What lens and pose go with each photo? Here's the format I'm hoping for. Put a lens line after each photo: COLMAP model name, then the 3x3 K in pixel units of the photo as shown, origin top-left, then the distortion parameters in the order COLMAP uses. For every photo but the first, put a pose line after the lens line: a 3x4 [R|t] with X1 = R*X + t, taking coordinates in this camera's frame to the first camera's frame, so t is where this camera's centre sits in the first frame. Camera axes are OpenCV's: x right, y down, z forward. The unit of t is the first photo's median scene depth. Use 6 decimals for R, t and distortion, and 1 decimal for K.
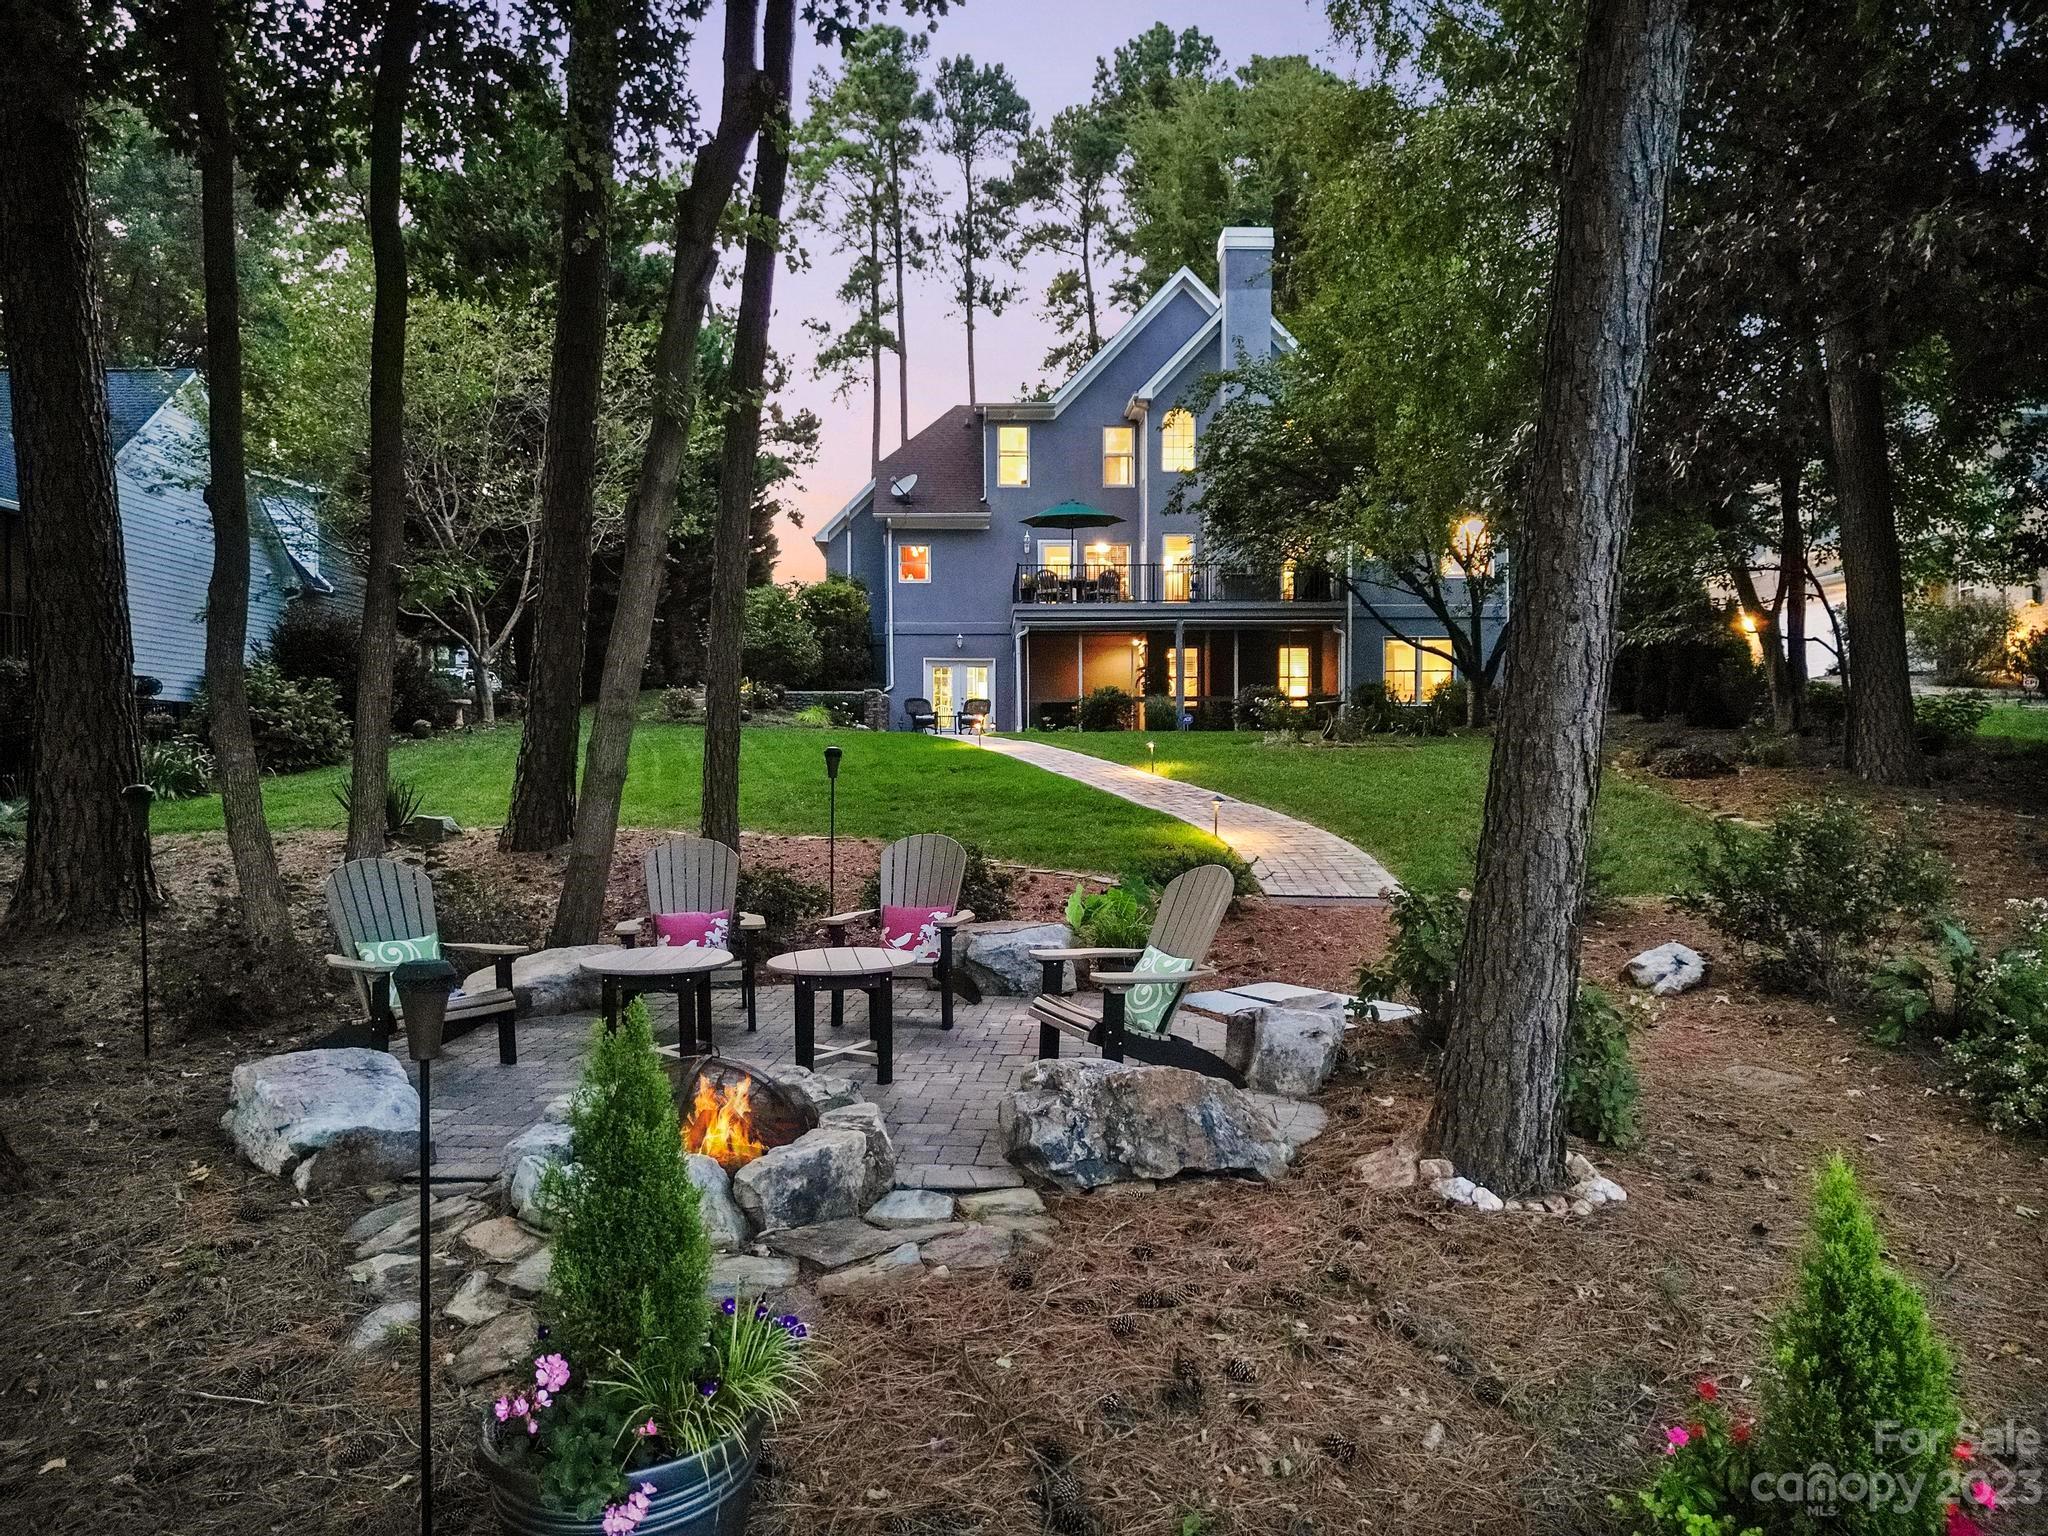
lens RADIAL K [[1447.2, 0, 1017.7], [0, 1447.2, 761.8], [0, 0, 1]] dist [0.071060, -0.076629]
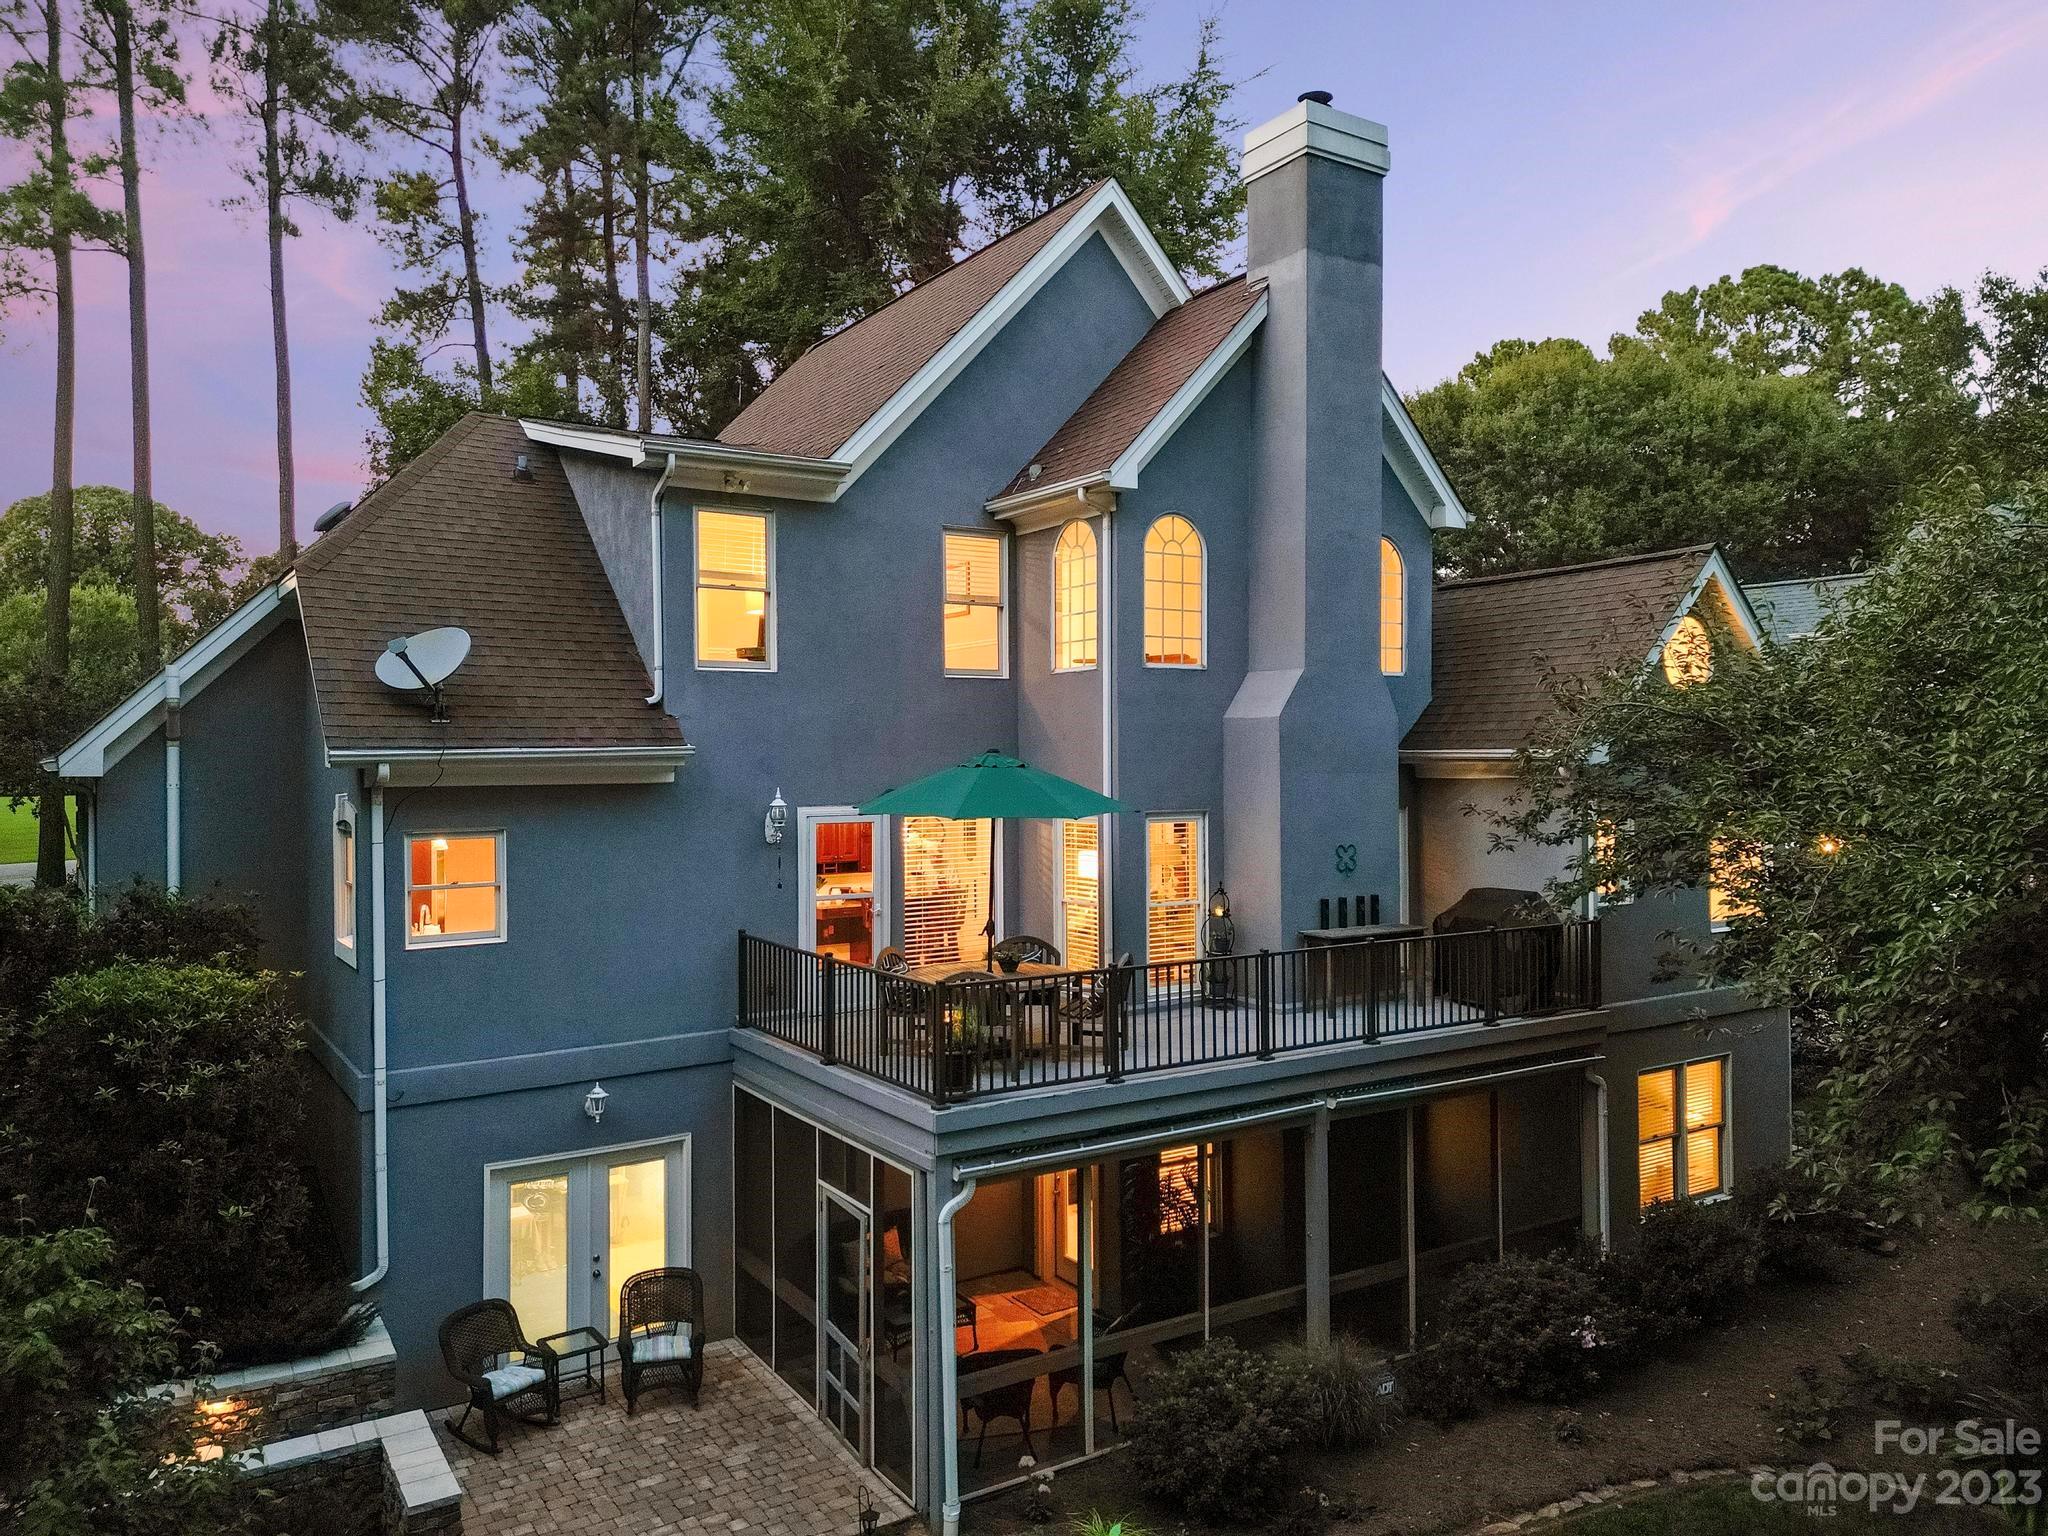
lens RADIAL K [[1452.0, 0, 1068.3], [0, 1452.0, 766.6], [0, 0, 1]] dist [0.001123, 0.001835]
pose [[0.843974, -0.005482, 0.536357, -0.079155], [0.002734, 0.999979, 0.005920, -0.100457], [-0.536378, -0.003530, 0.843971, 0.384136]]
